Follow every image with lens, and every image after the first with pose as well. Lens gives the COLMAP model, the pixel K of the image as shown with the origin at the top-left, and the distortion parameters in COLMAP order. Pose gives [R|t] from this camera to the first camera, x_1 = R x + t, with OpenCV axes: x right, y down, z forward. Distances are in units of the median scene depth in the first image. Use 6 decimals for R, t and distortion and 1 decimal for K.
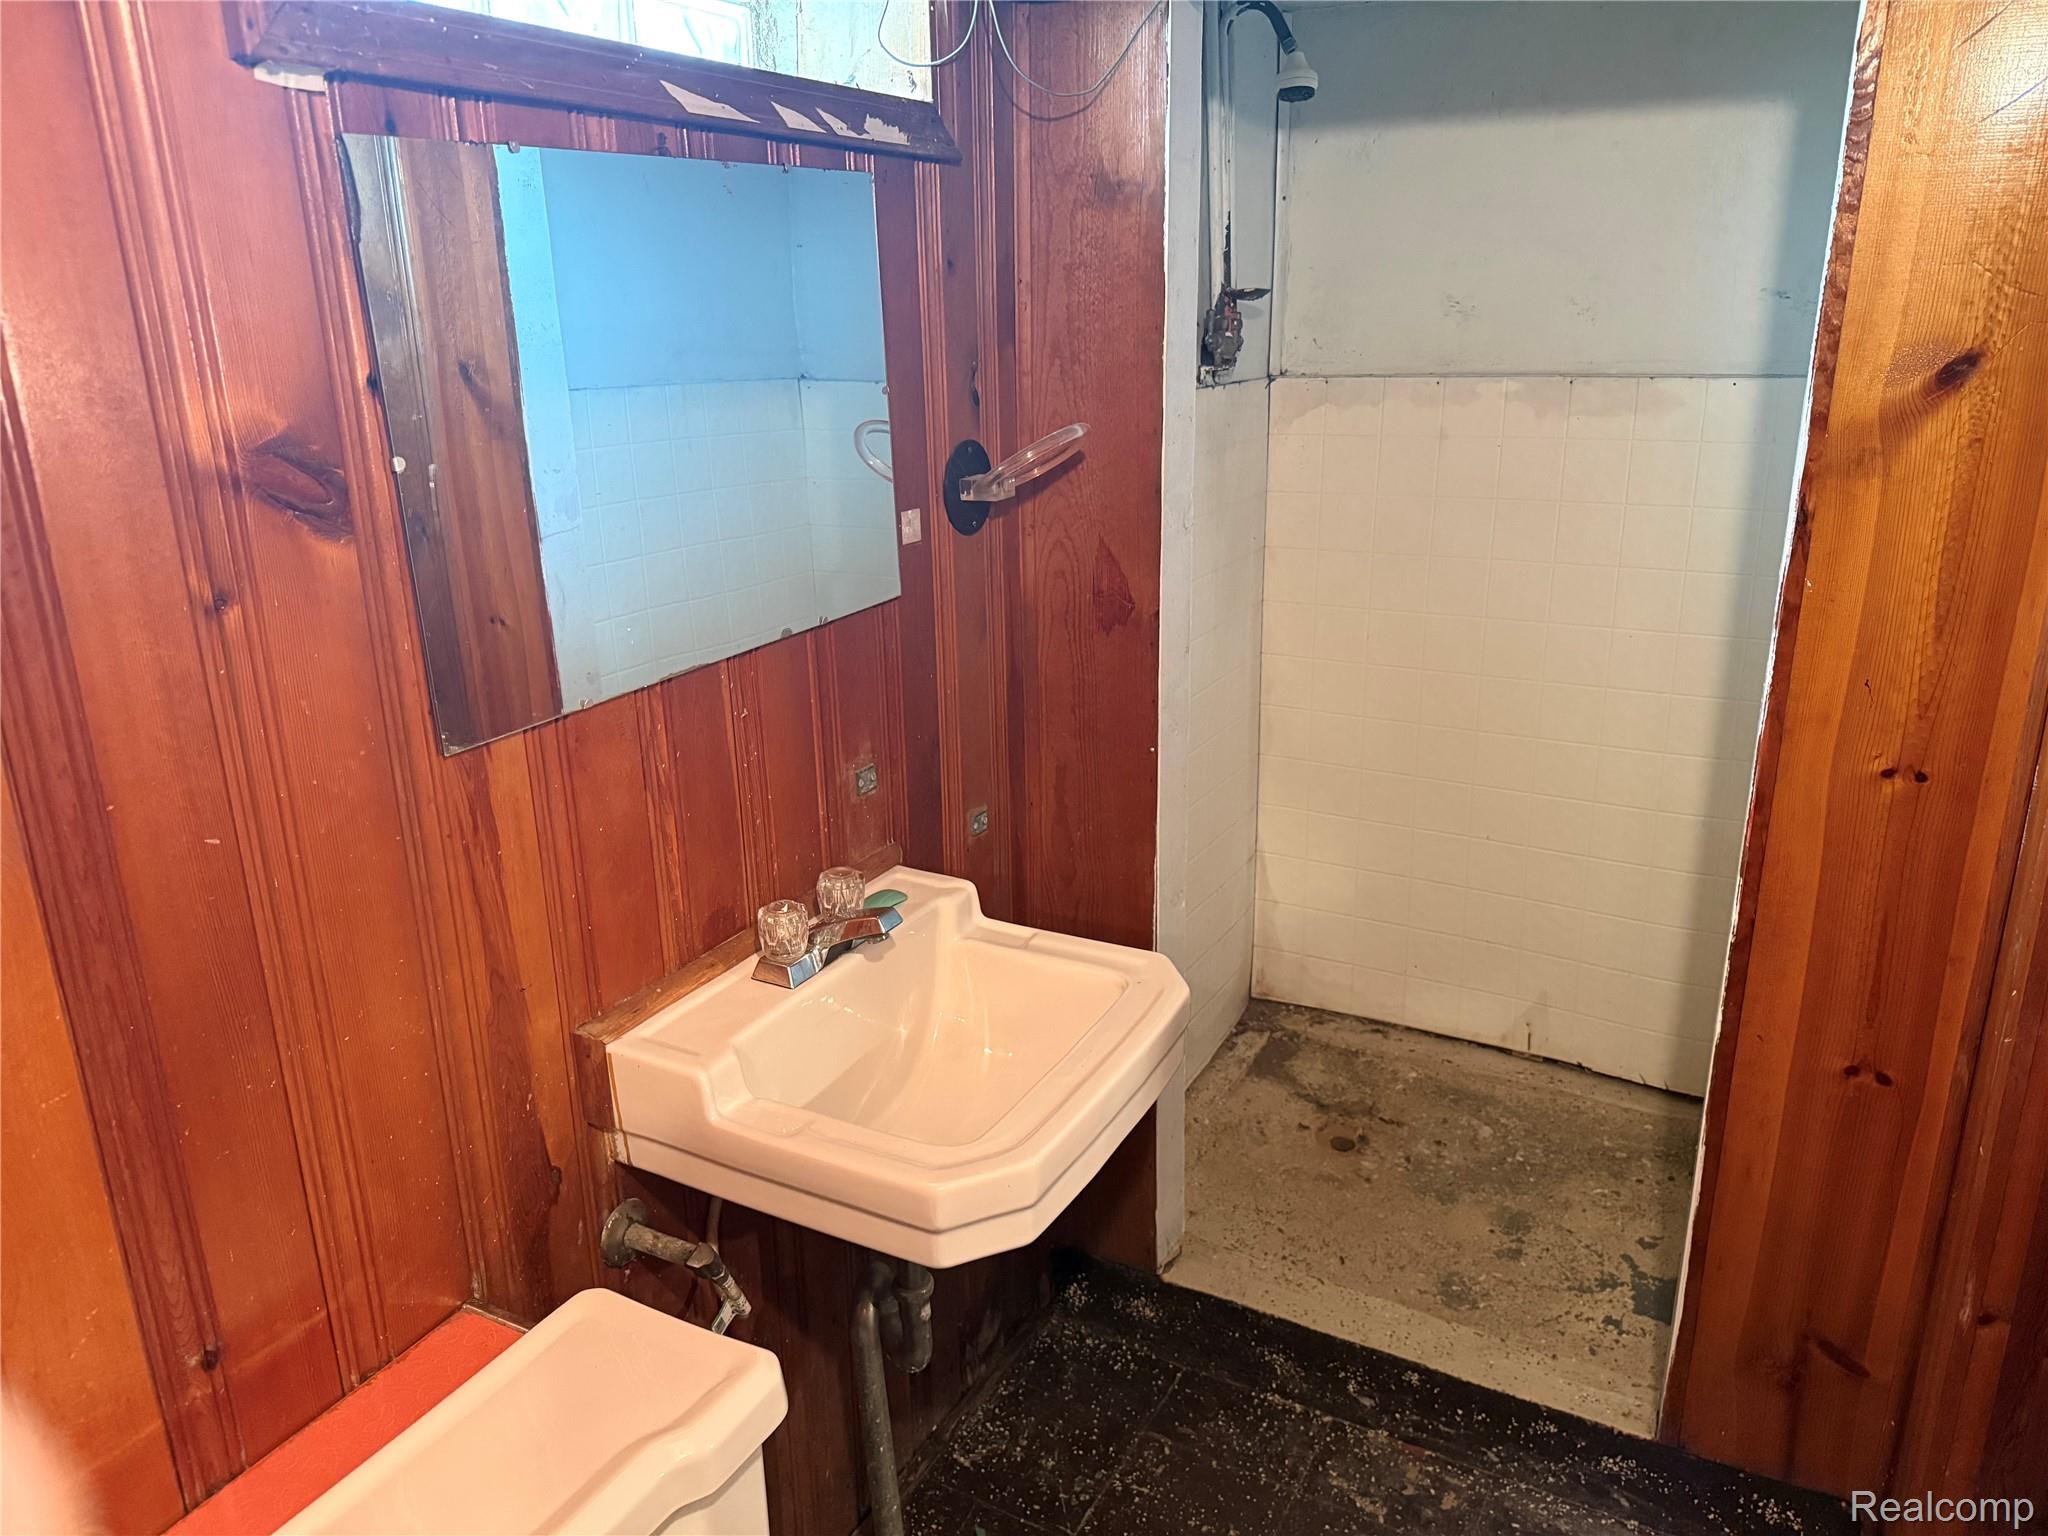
lens RADIAL K [[1430.0, 0, 1025.9], [0, 1430.0, 768.3], [0, 0, 1]] dist [0.004539, -0.023928]
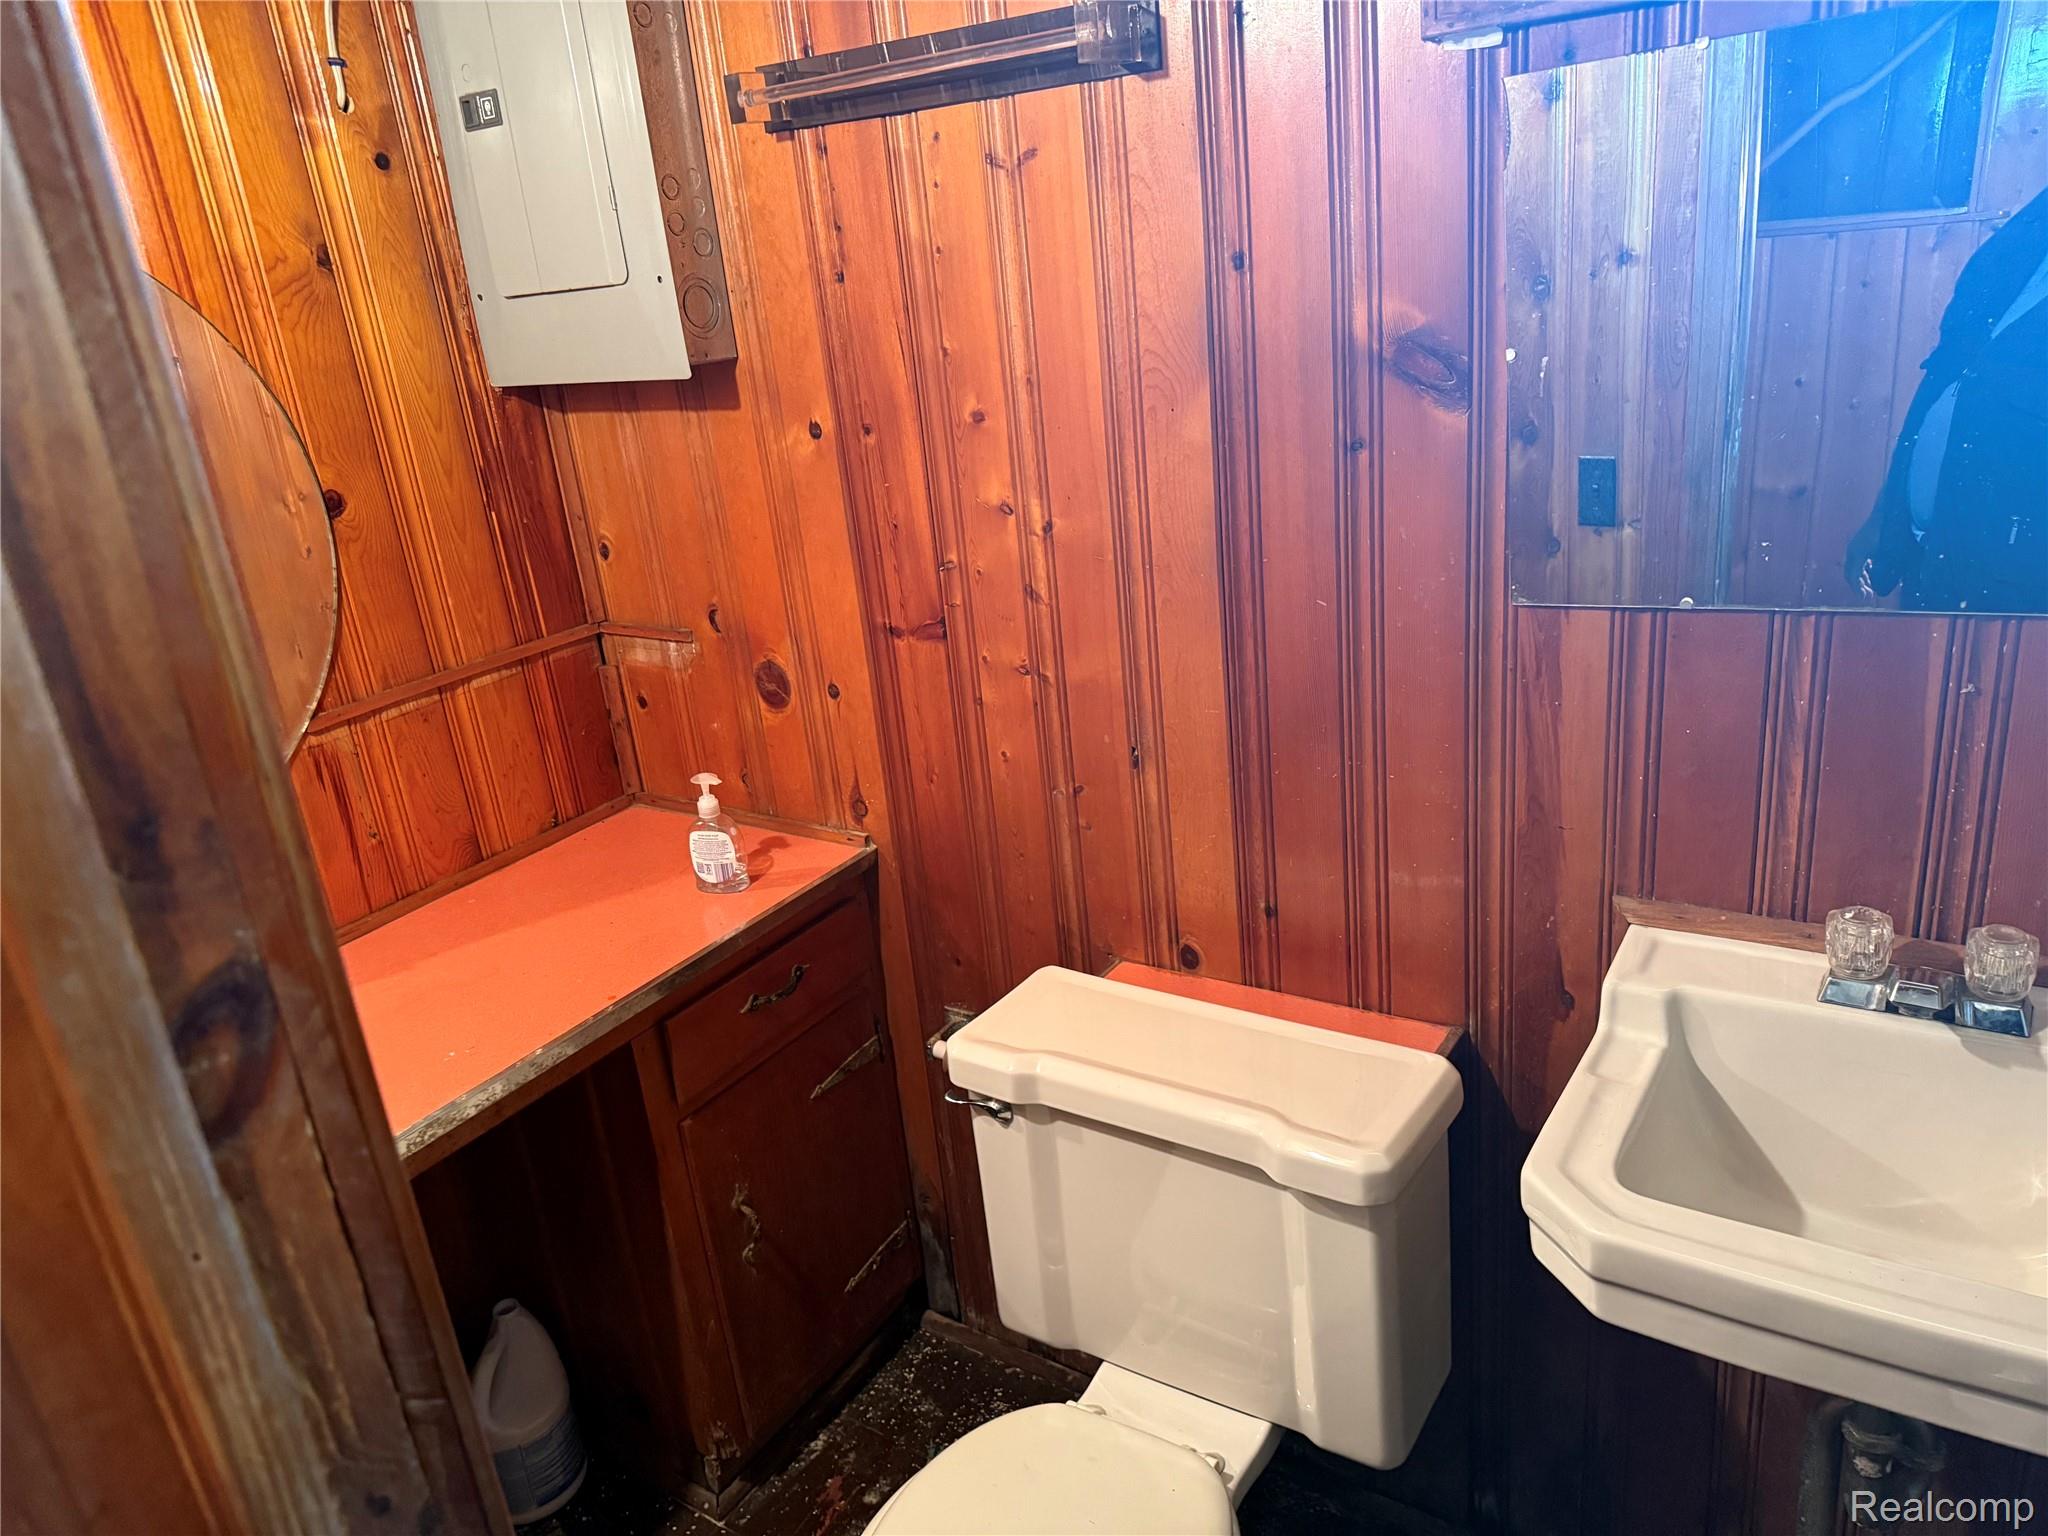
lens RADIAL K [[1430.0, 0, 1023.9], [0, 1430.0, 764.5], [0, 0, 1]] dist [0.004539, -0.023928]
pose [[-0.110075, 0.370861, -0.922142, 0.858370], [-0.184858, 0.903953, 0.385612, -0.296042], [0.976581, 0.212911, -0.030946, 0.727590]]
